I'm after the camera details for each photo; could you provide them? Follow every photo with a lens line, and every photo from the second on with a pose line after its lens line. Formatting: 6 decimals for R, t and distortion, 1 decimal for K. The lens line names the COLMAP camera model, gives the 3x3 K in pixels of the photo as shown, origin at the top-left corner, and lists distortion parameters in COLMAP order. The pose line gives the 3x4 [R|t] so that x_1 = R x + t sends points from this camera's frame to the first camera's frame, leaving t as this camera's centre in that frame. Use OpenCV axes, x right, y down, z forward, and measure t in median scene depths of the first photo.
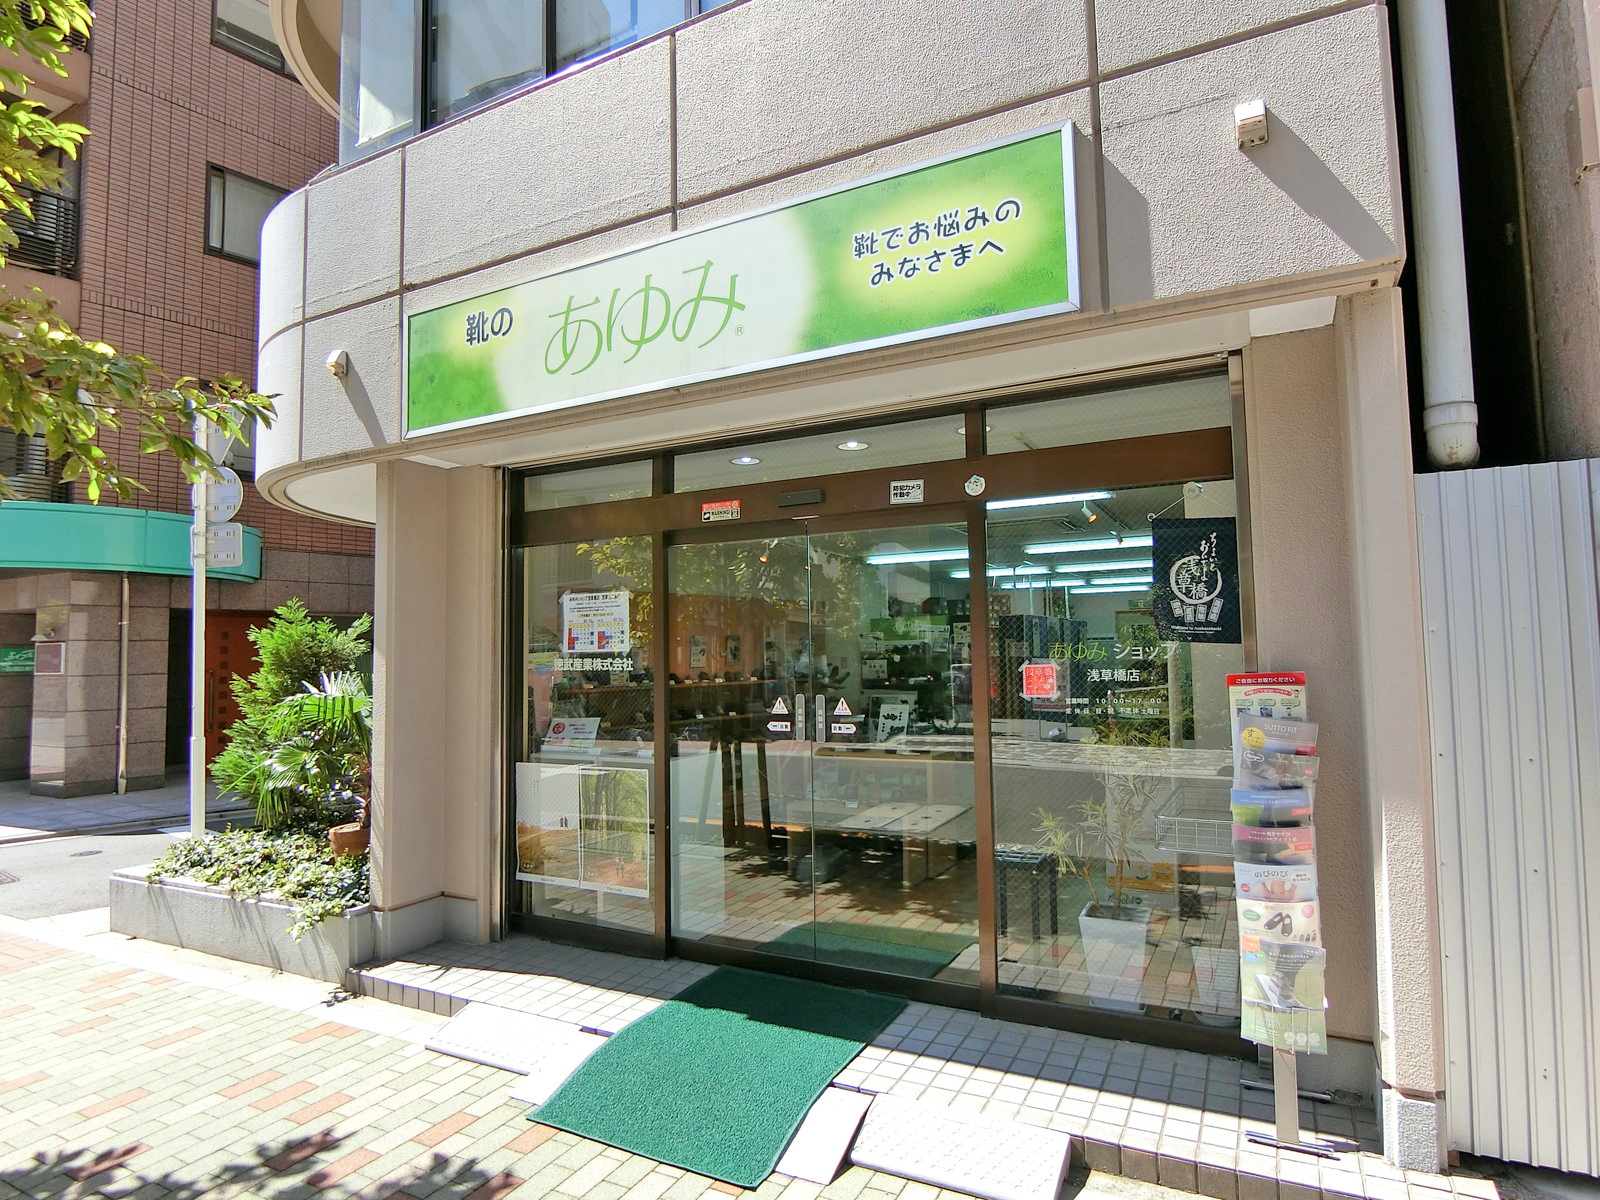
lens RADIAL K [[883.8, 0, 800.5], [0, 883.8, 599.2], [0, 0, 1]] dist [-0.013850, 0.000351]
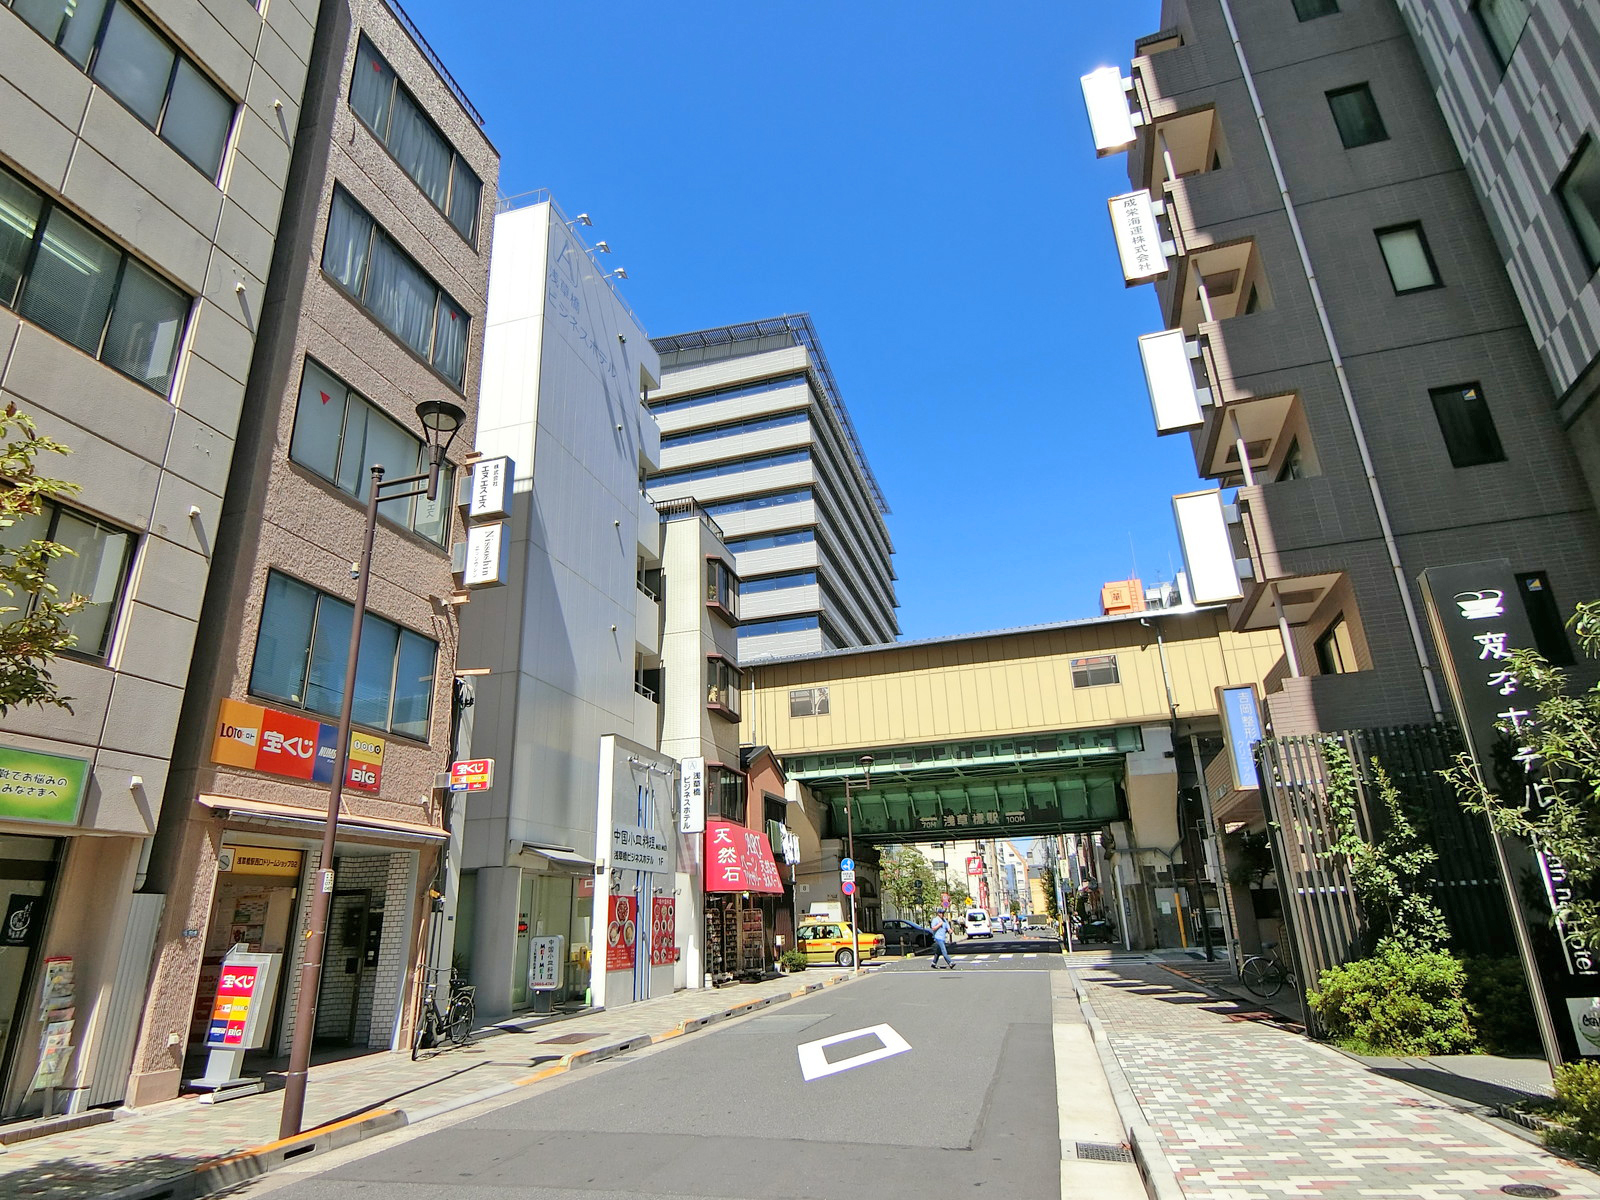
lens RADIAL K [[883.8, 0, 796.1], [0, 883.8, 601.3], [0, 0, 1]] dist [-0.013850, 0.000351]
pose [[-0.209296, 0.365363, 0.907031, -3.056381], [-0.012974, 0.926455, -0.376181, 0.050455], [-0.977766, -0.090501, -0.189163, -0.736227]]
